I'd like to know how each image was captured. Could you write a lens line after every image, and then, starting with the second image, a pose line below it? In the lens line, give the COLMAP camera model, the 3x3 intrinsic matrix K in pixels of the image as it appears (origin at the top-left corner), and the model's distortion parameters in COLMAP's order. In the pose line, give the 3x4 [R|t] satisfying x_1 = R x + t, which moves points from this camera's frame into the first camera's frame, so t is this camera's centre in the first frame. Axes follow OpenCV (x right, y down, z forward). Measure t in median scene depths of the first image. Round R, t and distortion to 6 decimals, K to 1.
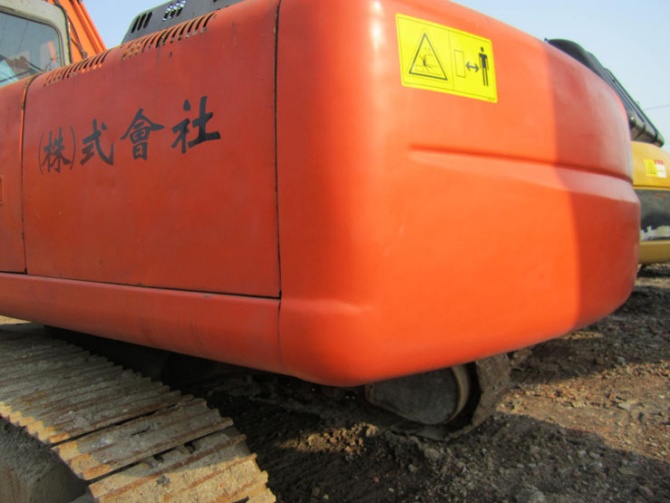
lens RADIAL K [[545.9, 0, 335.0], [0, 545.9, 251.5], [0, 0, 1]] dist [-0.058212, 0.009349]
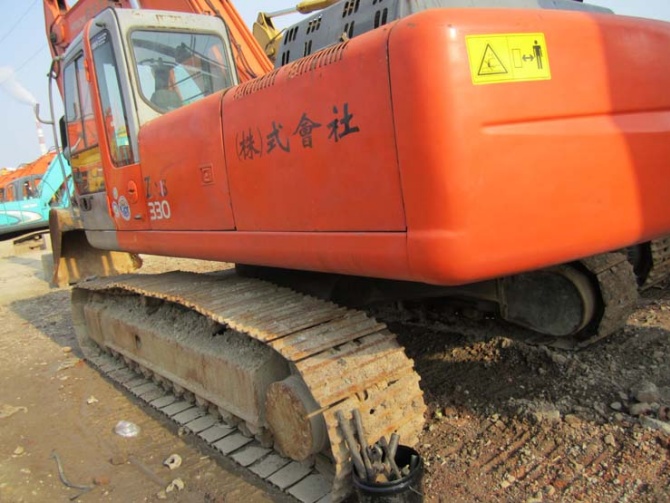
lens RADIAL K [[545.9, 0, 335.0], [0, 545.9, 251.5], [0, 0, 1]] dist [-0.058212, 0.009349]
pose [[0.960798, -0.068489, -0.268655, 0.071613], [0.096958, 0.990825, 0.094158, -0.014412], [0.259741, -0.116515, 0.958623, -0.336937]]
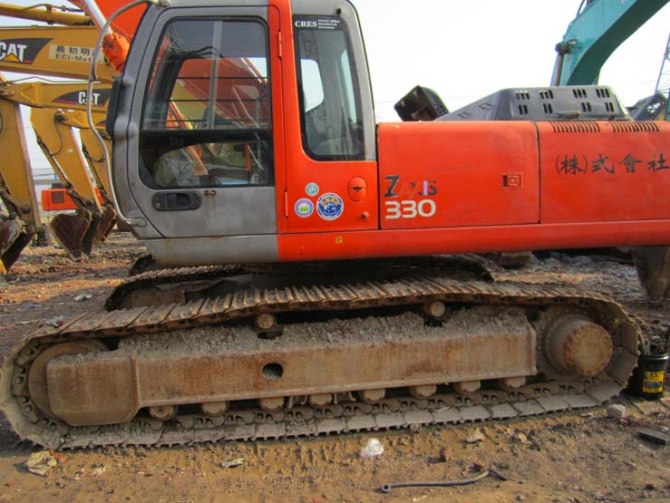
lens RADIAL K [[545.9, 0, 335.0], [0, 545.9, 251.5], [0, 0, 1]] dist [-0.058212, 0.009349]
pose [[0.729173, -0.072741, 0.680453, -2.394067], [0.062398, 0.997260, 0.039742, 0.017459], [-0.681479, 0.013480, 0.731714, 0.041974]]
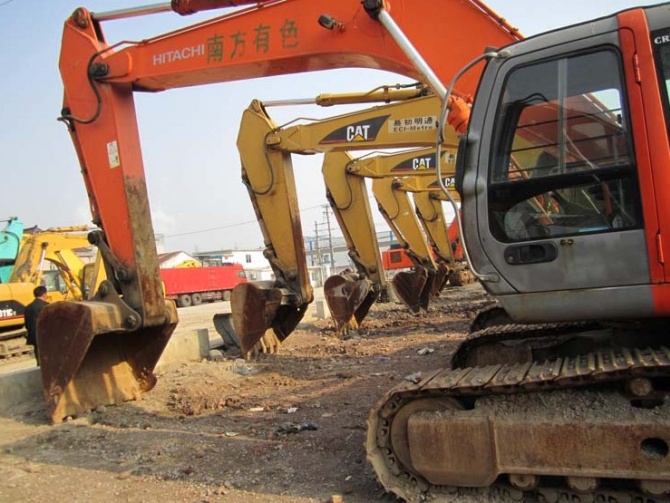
lens RADIAL K [[545.9, 0, 335.0], [0, 545.9, 251.5], [0, 0, 1]] dist [-0.058212, 0.009349]
pose [[0.981395, -0.073702, 0.177289, -2.446899], [0.092852, 0.990415, -0.102256, -0.002634], [-0.168053, 0.116815, 0.978832, 0.174066]]
